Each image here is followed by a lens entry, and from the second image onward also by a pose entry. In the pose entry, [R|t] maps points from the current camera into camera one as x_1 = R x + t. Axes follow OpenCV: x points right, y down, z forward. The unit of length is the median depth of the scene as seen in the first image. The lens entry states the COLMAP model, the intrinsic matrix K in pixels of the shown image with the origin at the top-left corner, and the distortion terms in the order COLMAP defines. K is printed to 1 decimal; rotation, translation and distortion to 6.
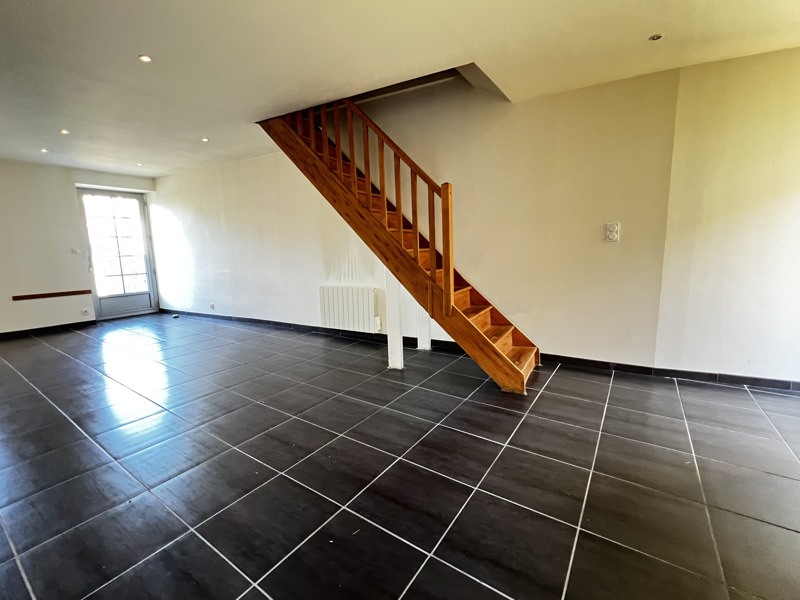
lens RADIAL K [[348.1, 0, 400.8], [0, 348.1, 298.8], [0, 0, 1]] dist [0.003431, 0.000402]
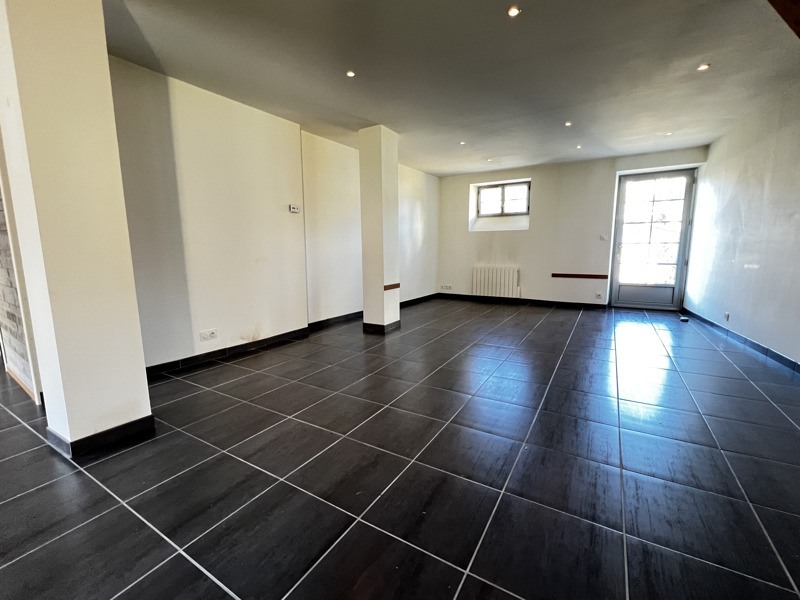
lens RADIAL K [[348.1, 0, 400.2], [0, 348.1, 300.7], [0, 0, 1]] dist [0.003431, 0.000402]
pose [[0.063160, 0.167771, -0.983801, 0.096058], [-0.140912, 0.977392, 0.157632, -0.026366], [0.988005, 0.128673, 0.085373, 0.289918]]
